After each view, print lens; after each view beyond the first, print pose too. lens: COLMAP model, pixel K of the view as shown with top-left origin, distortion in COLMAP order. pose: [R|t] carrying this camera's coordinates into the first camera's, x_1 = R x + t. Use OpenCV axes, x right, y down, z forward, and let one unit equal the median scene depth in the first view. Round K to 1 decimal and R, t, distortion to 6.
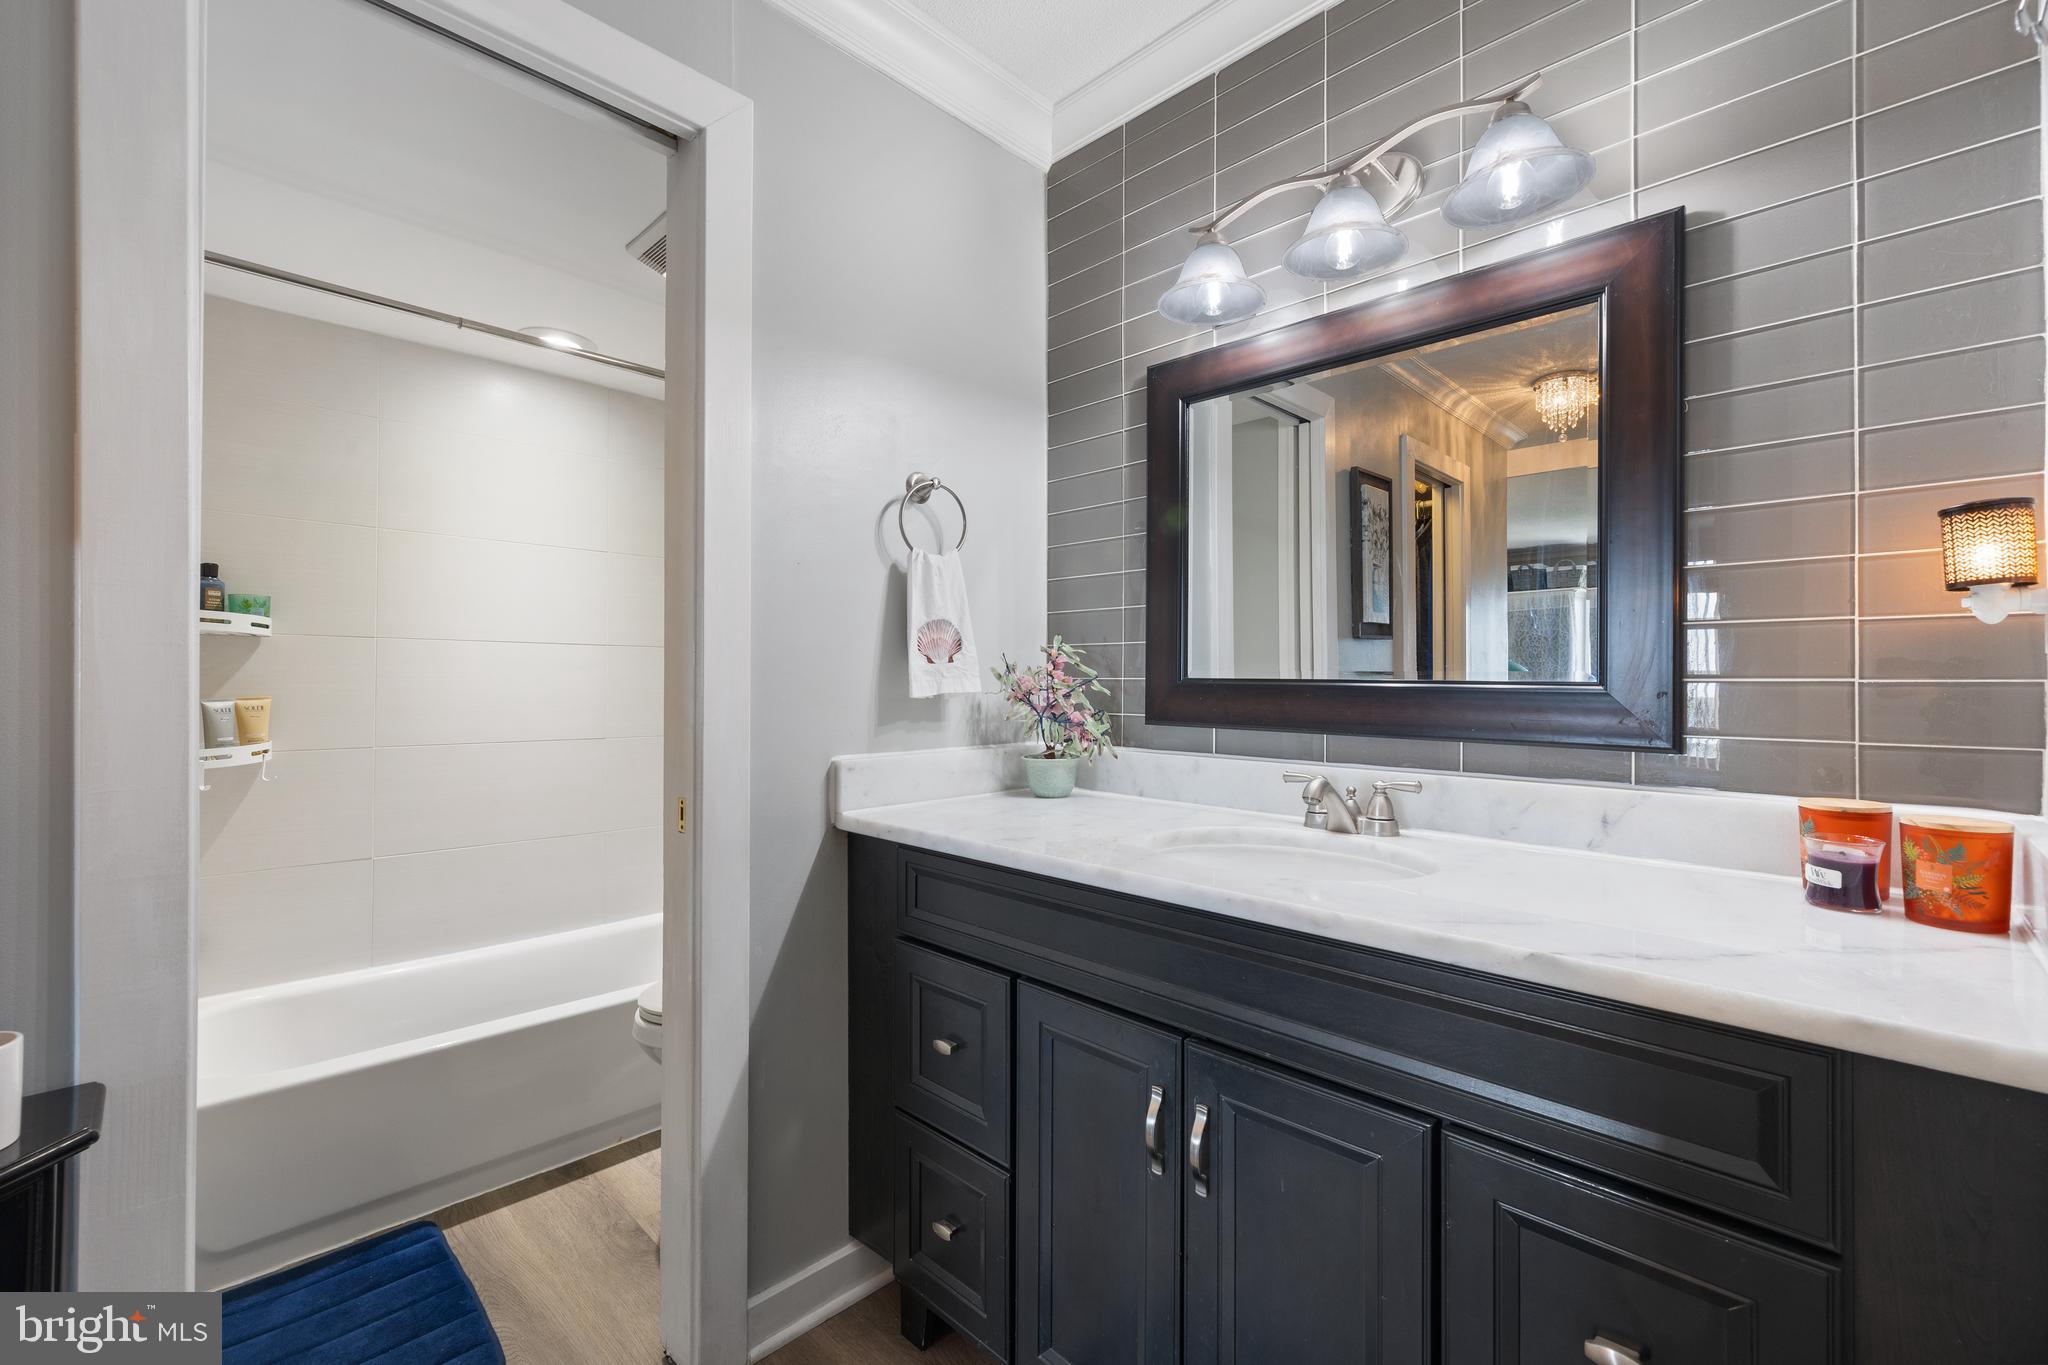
lens RADIAL K [[872.7, 0, 1023.9], [0, 872.7, 680.4], [0, 0, 1]] dist [0.001083, 0.000526]
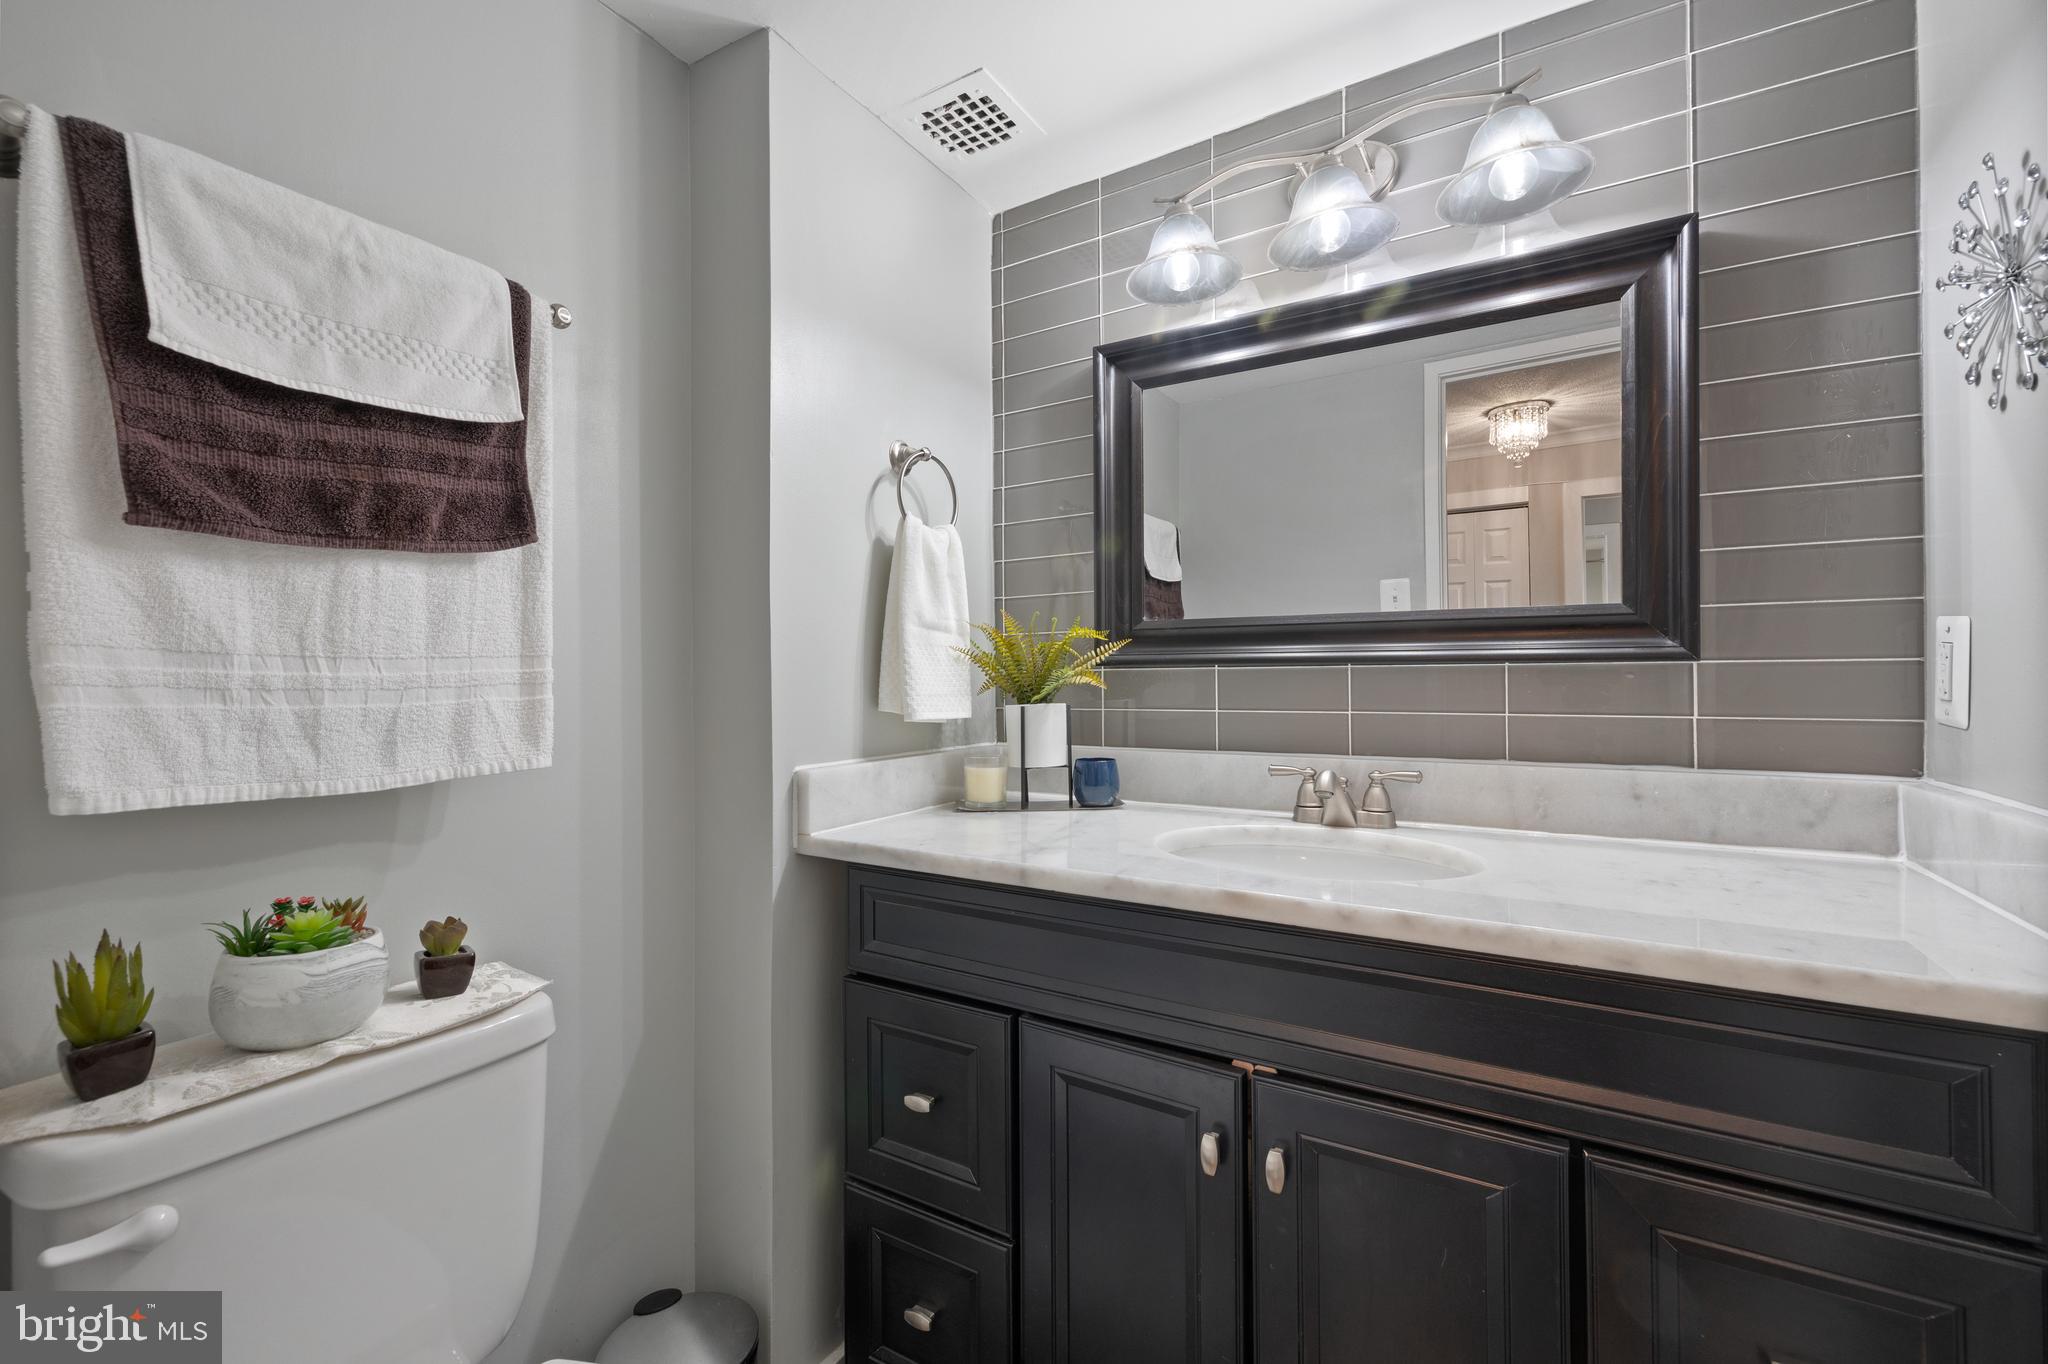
lens RADIAL K [[802.7, 0, 1025.5], [0, 802.7, 681.0], [0, 0, 1]] dist [-0.000916, 0.000356]
pose [[0.961602, -0.005000, 0.274403, -0.218174], [0.003905, 0.999982, 0.004535, 0.006930], [-0.274421, -0.003289, 0.961604, 0.236377]]
